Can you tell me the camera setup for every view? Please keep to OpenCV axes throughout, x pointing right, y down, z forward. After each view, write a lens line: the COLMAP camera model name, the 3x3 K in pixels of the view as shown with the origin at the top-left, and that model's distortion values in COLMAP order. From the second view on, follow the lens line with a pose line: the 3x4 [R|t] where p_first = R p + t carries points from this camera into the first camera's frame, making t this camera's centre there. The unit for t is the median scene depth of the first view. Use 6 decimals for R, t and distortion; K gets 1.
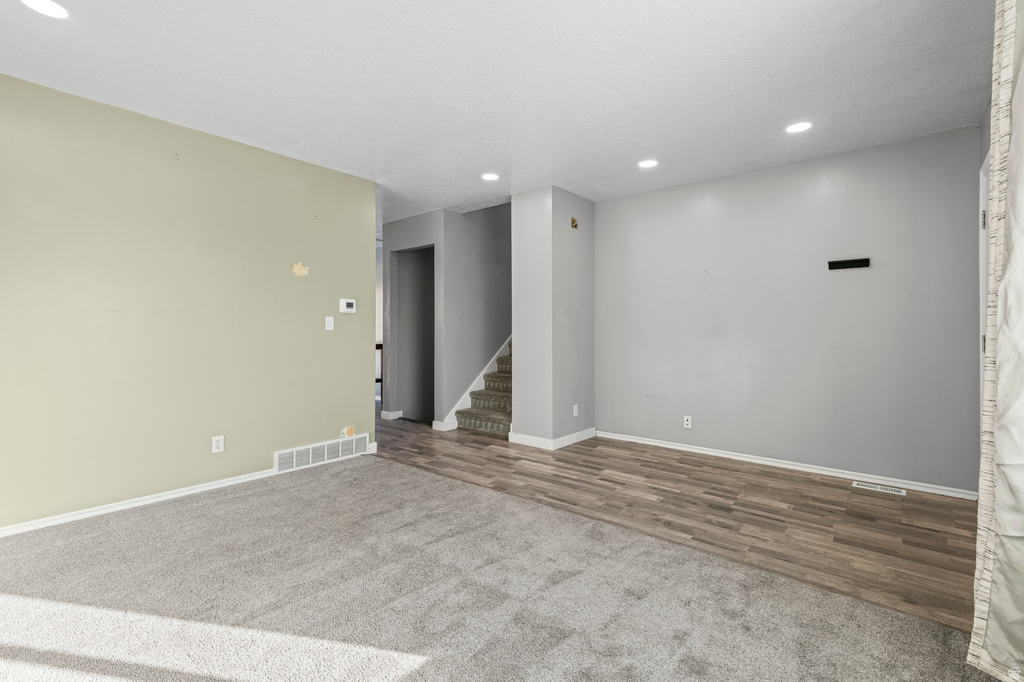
lens RADIAL K [[462.5, 0, 503.9], [0, 462.5, 335.7], [0, 0, 1]] dist [0.027292, -0.010552]
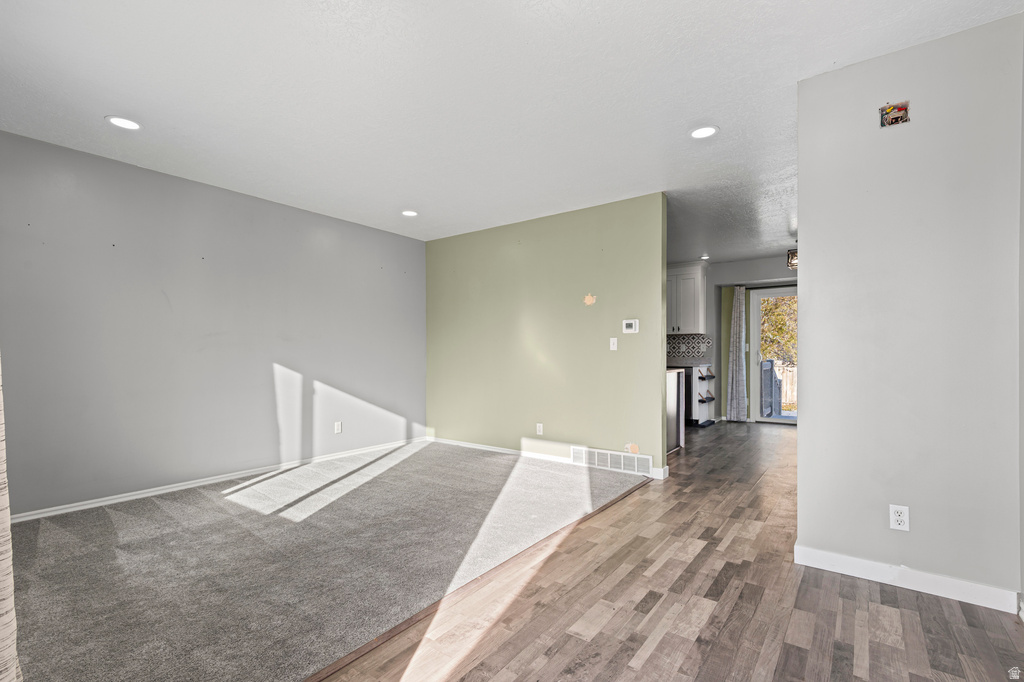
lens RADIAL K [[462.5, 0, 496.6], [0, 462.5, 359.6], [0, 0, 1]] dist [0.027292, -0.010552]
pose [[0.057710, 0.009749, -0.998286, 0.855522], [-0.004846, 0.999943, 0.009485, 0.001483], [0.998322, 0.004290, 0.057754, 0.813473]]
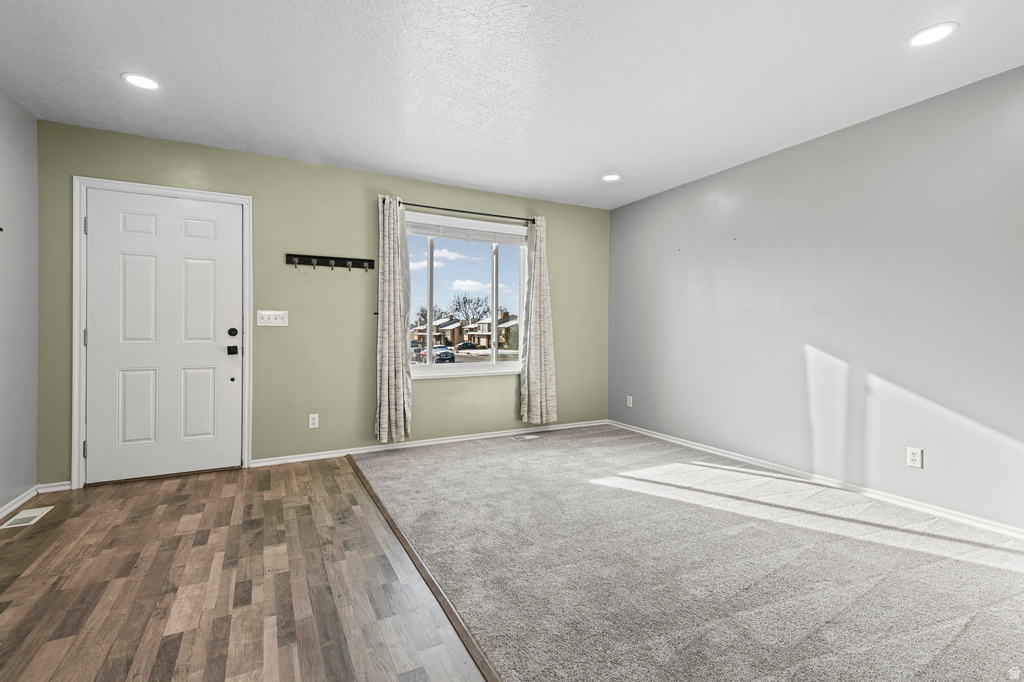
lens RADIAL K [[462.5, 0, 523.4], [0, 462.5, 335.0], [0, 0, 1]] dist [0.027292, -0.010552]
pose [[-0.942674, -0.009789, 0.333573, -0.284479], [-0.004812, 0.999864, 0.015744, -0.007859], [-0.333682, 0.013237, -0.942593, 1.492365]]
